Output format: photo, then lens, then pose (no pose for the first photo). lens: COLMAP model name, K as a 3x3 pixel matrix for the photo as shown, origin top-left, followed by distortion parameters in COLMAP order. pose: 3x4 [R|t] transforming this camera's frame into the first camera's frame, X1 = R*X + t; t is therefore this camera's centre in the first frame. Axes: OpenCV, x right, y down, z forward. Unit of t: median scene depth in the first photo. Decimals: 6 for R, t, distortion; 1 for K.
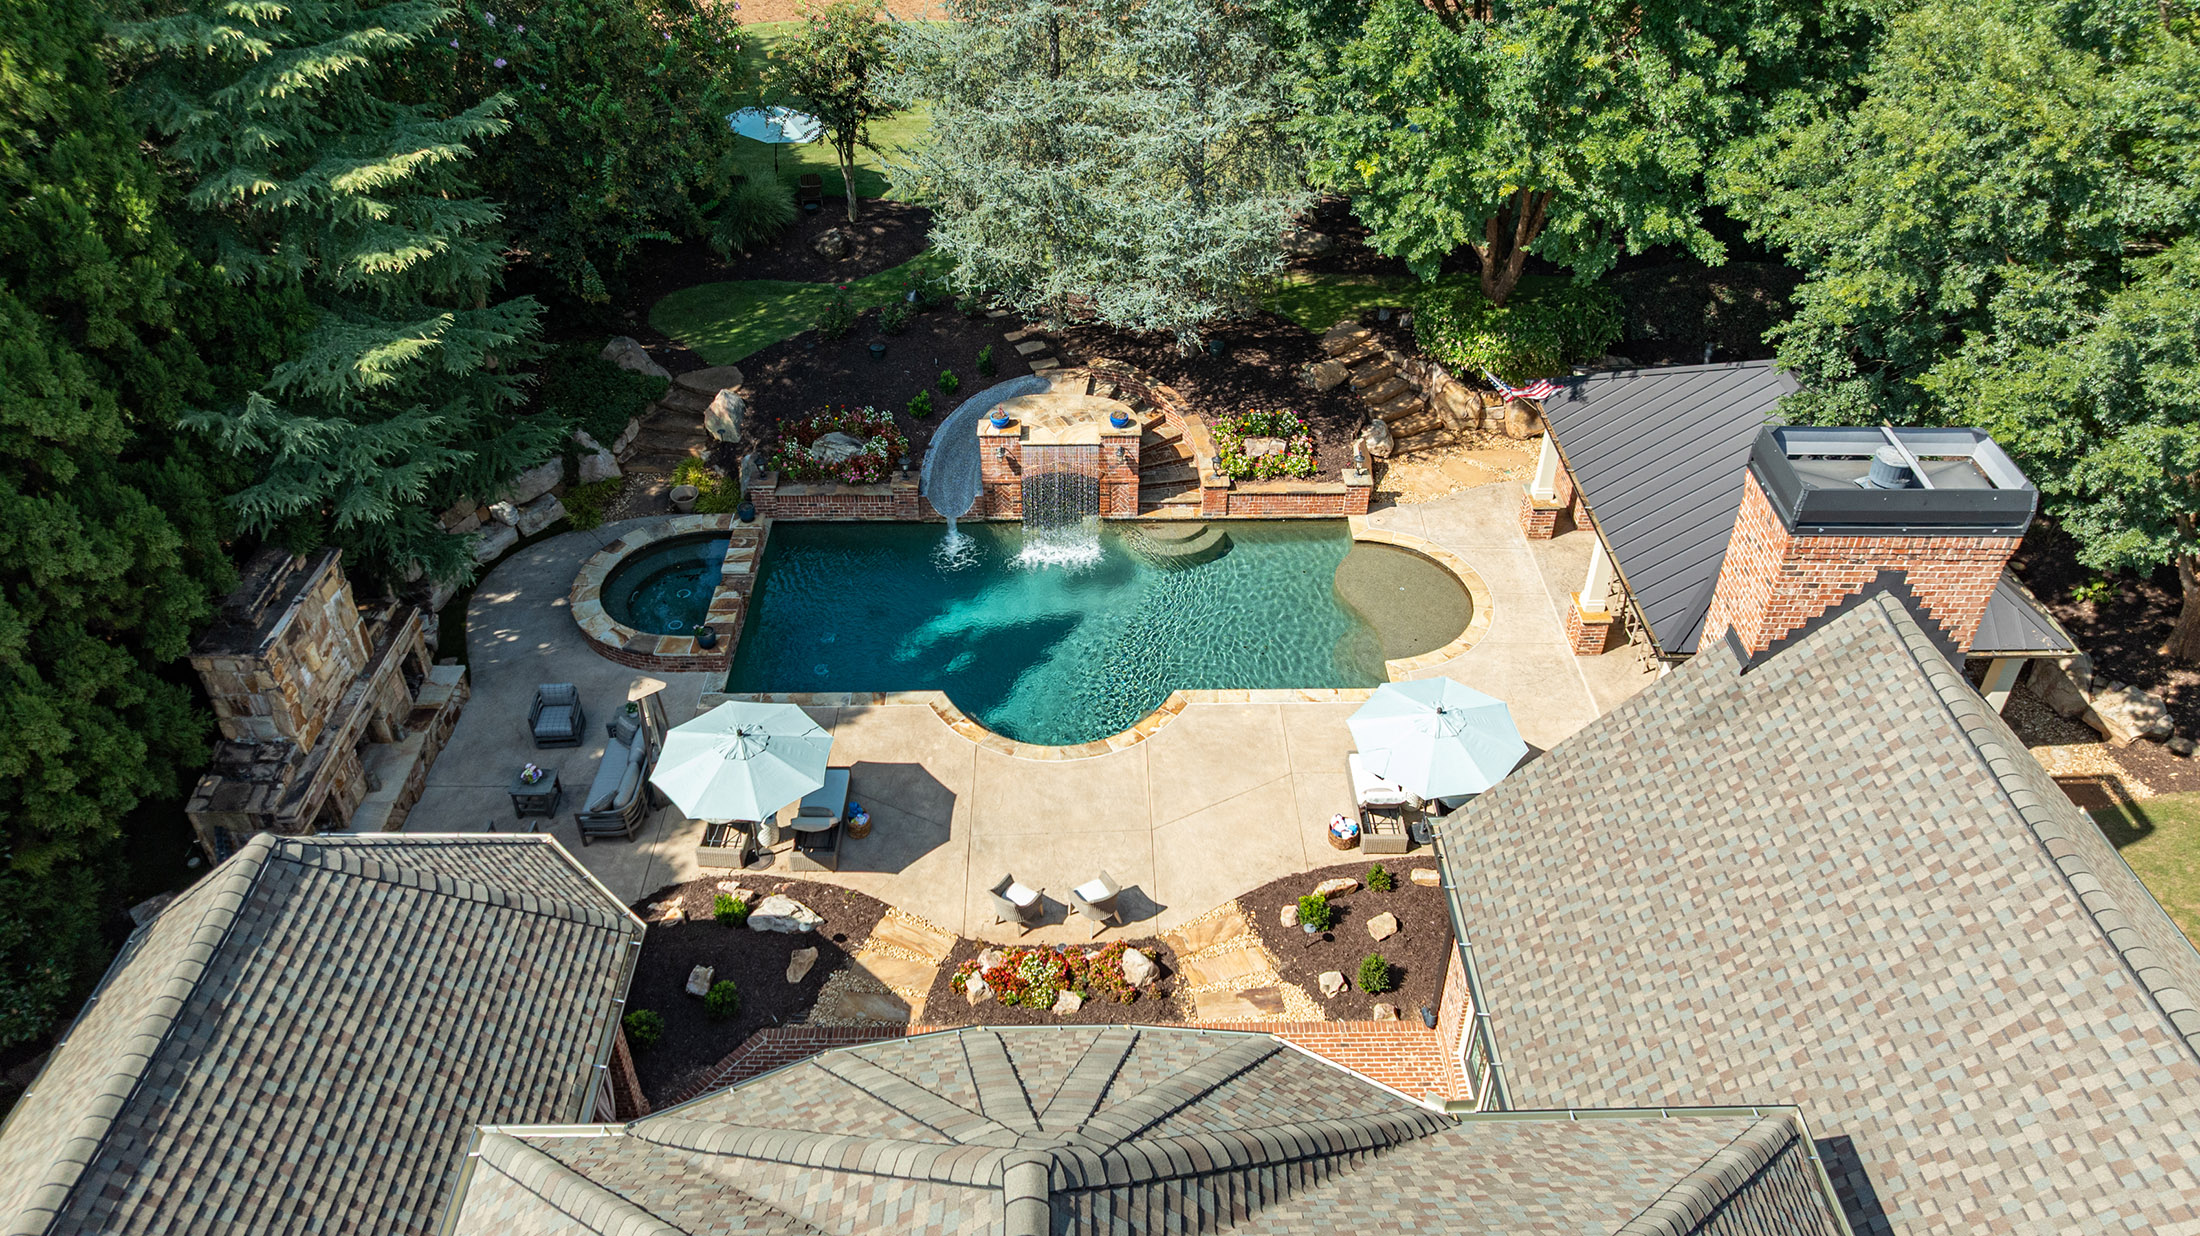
lens RADIAL K [[1491.6, 0, 1100.0], [0, 1491.6, 618.0], [0, 0, 1]] dist [-0.006597, -0.000462]
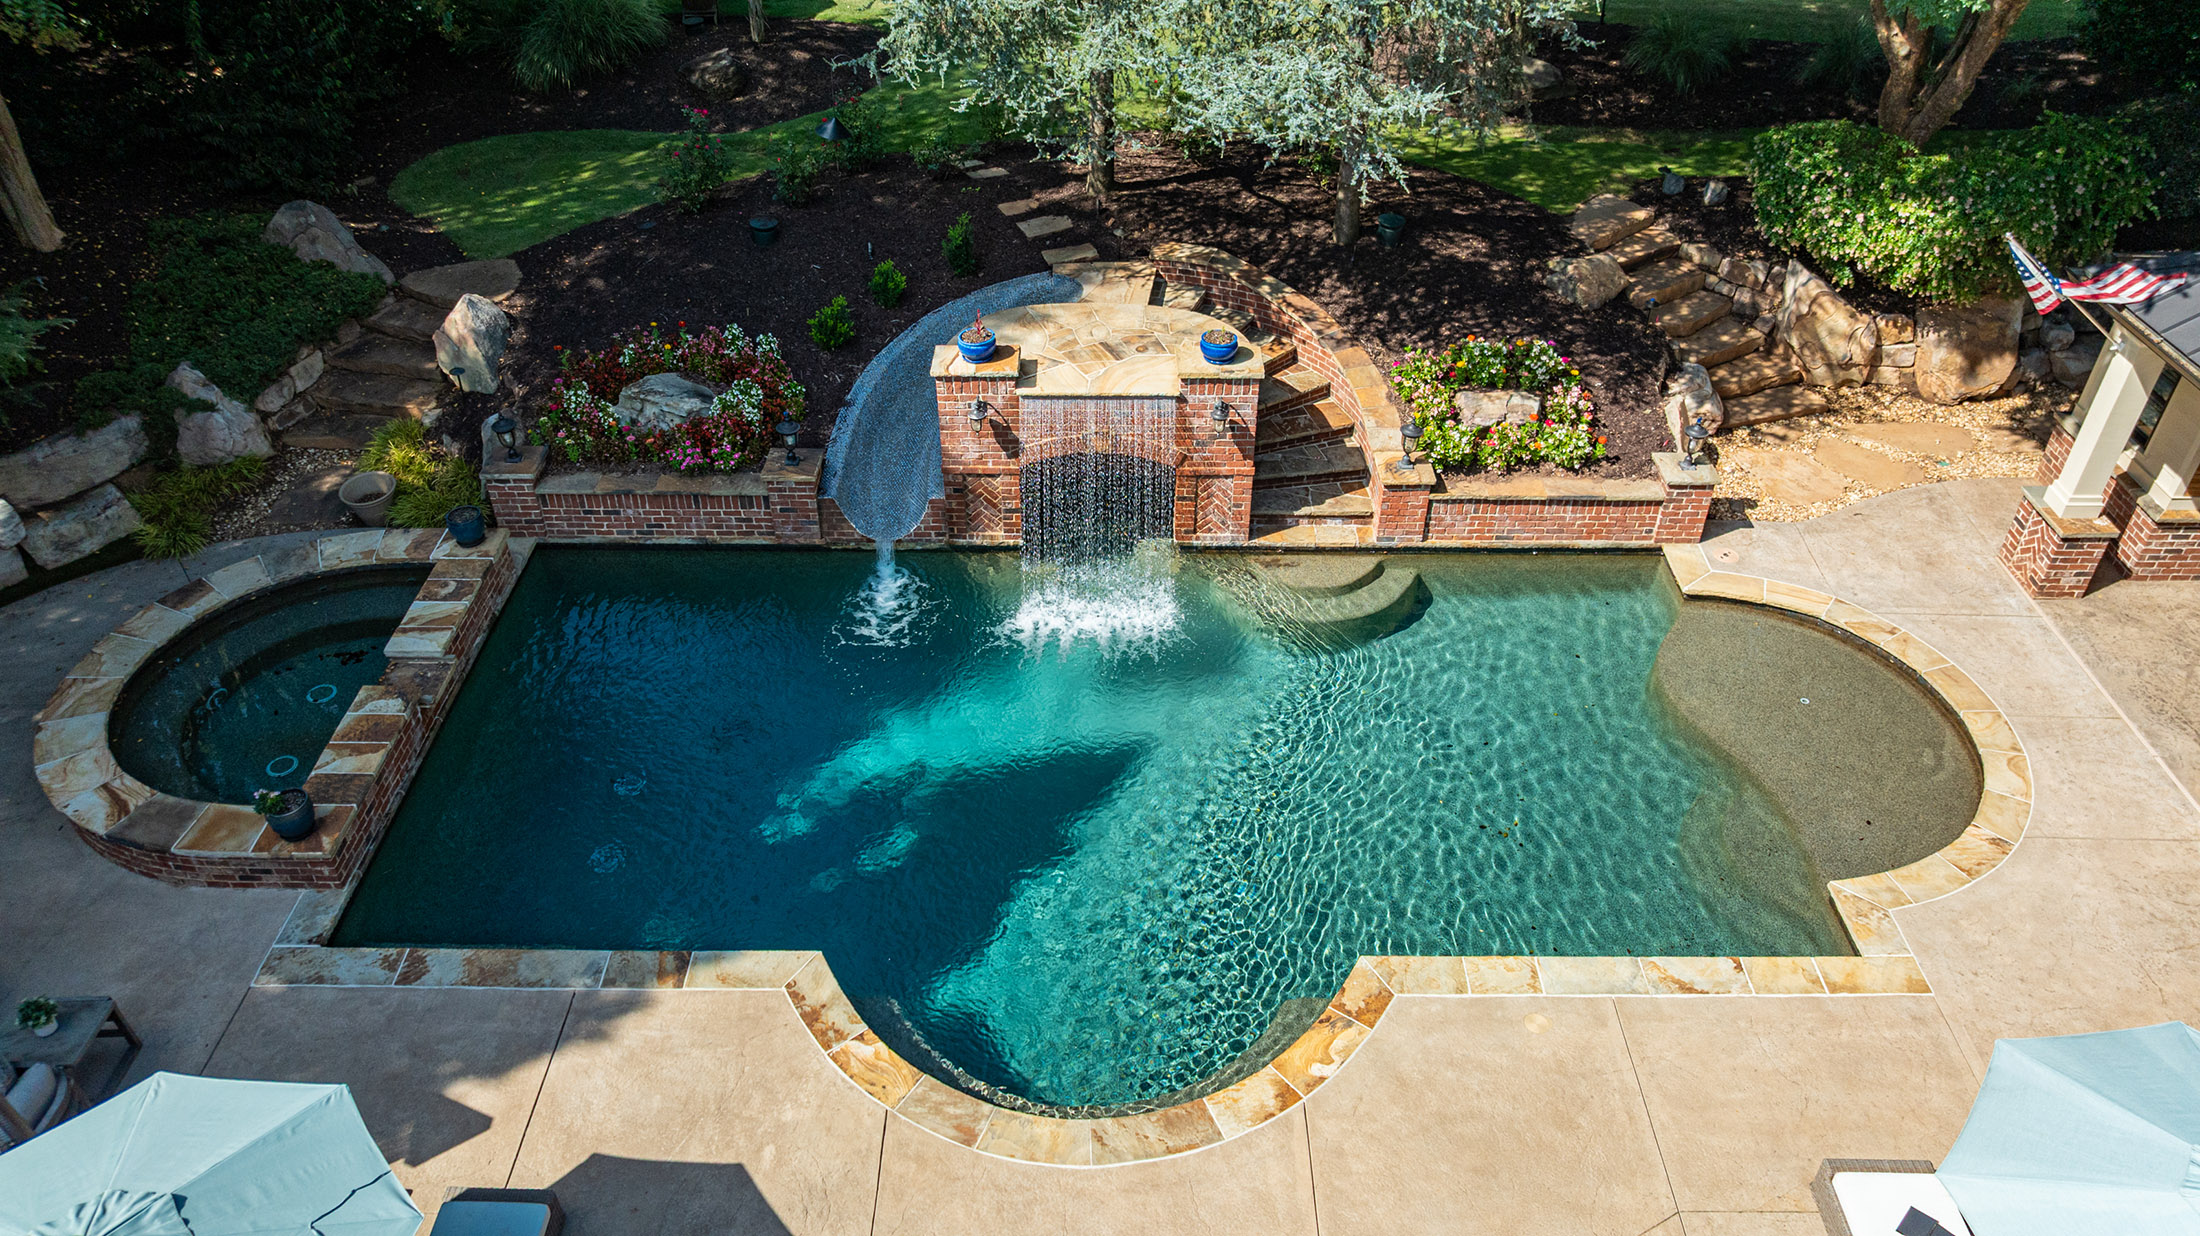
lens RADIAL K [[1491.6, 0, 1100.0], [0, 1491.6, 618.0], [0, 0, 1]] dist [-0.006597, -0.000462]
pose [[0.999703, 0.011925, -0.021274, -0.014347], [-0.011940, 0.999929, -0.000545, -0.040850], [0.021266, 0.000799, 0.999774, 0.485599]]
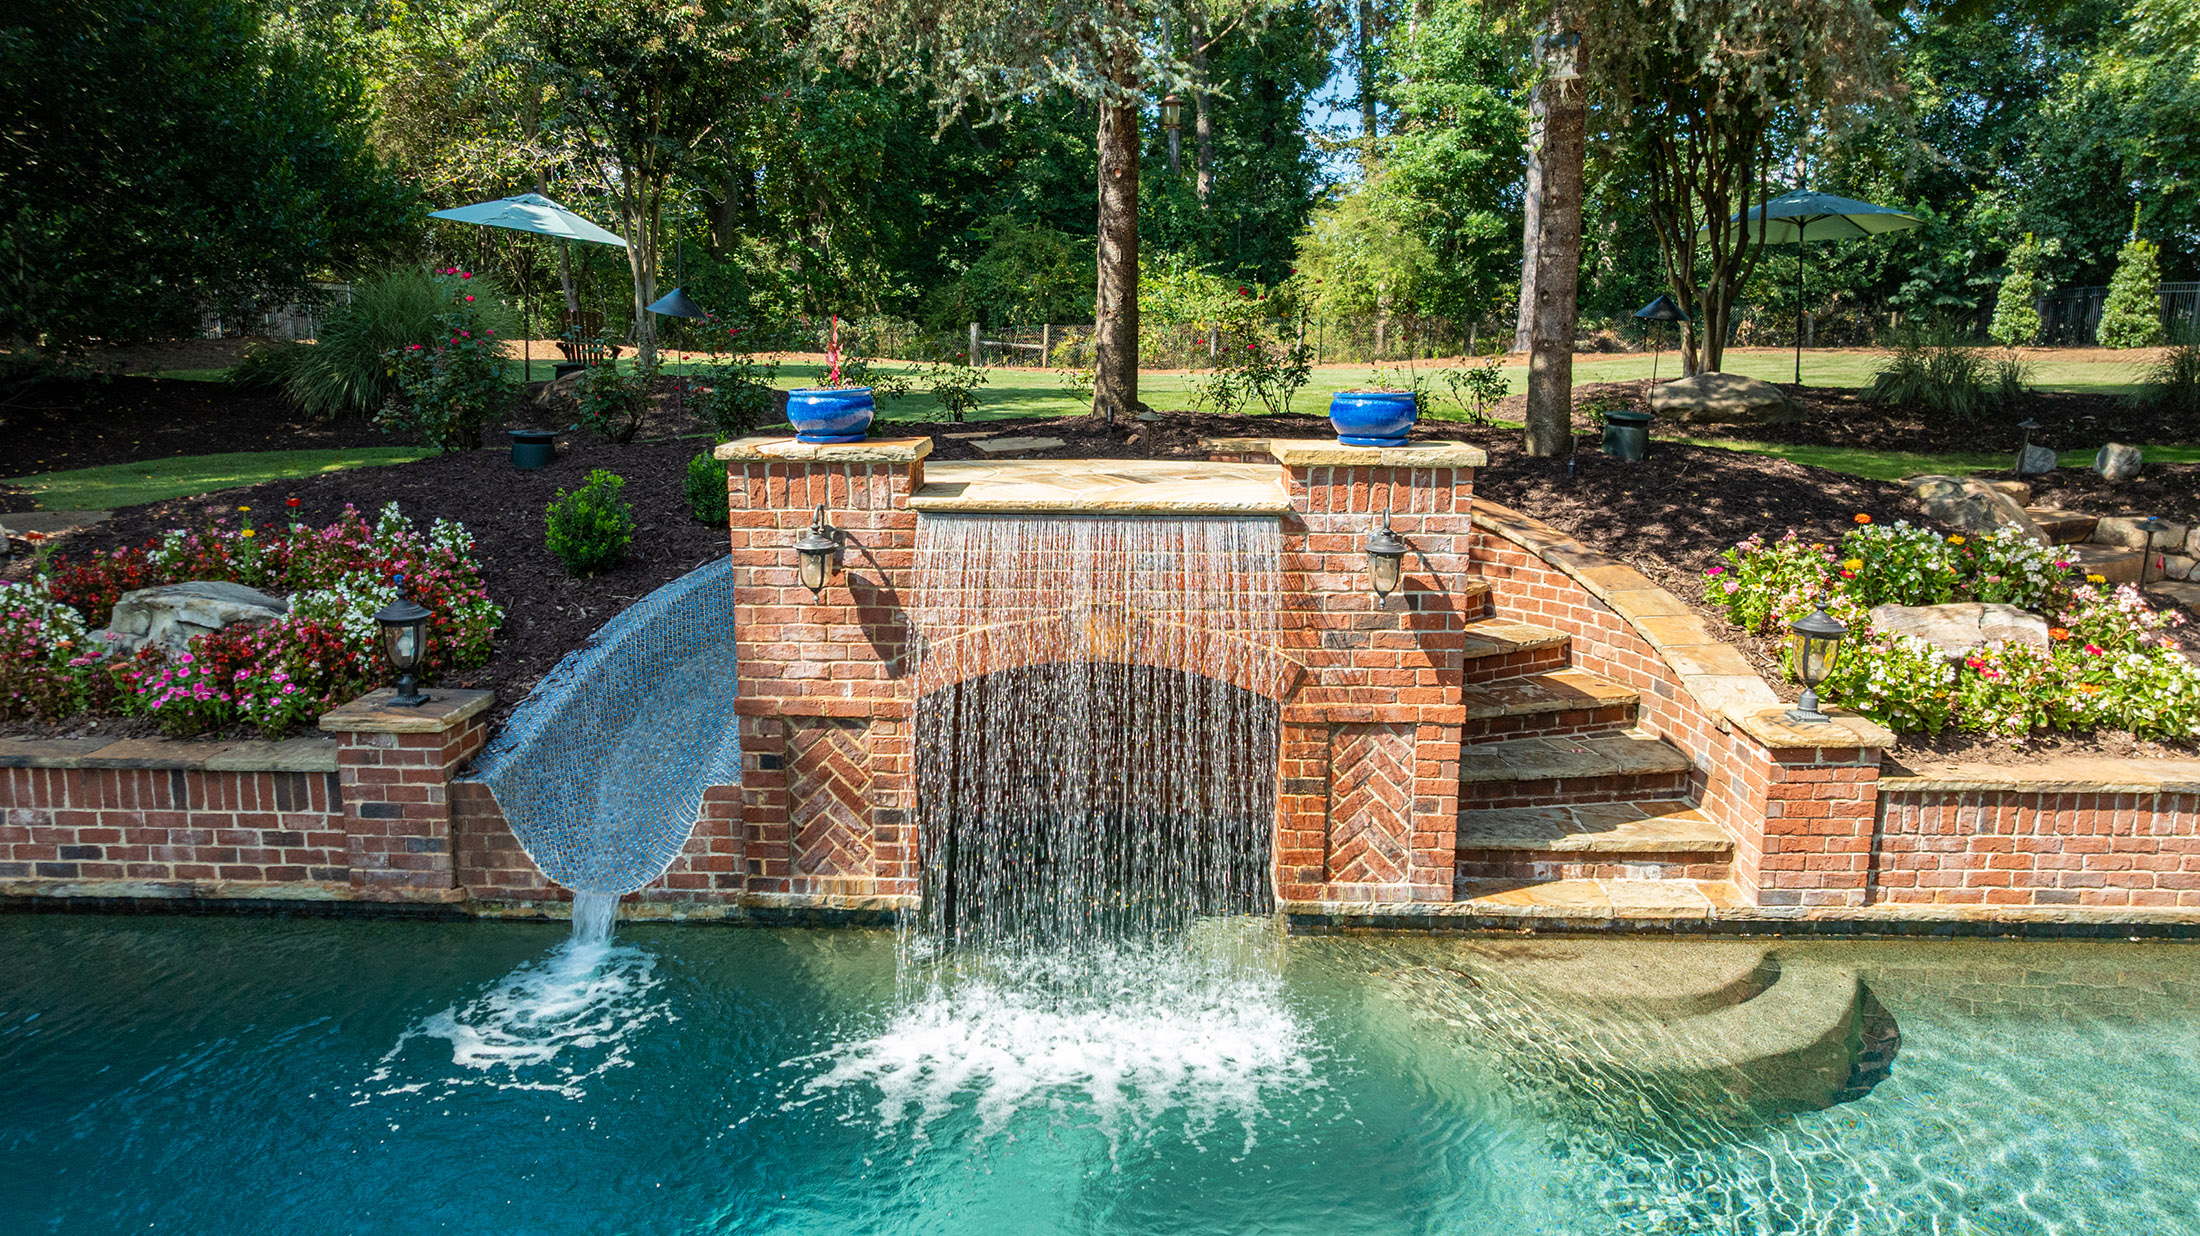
lens RADIAL K [[1453.0, 0, 1108.3], [0, 1453.0, 690.2], [0, 0, 1]] dist [-0.024922, 0.001227]
pose [[0.999237, 0.009833, -0.037812, -0.016910], [-0.025830, 0.892396, -0.450513, 0.000059], [0.029313, 0.451145, 0.891969, 0.792414]]
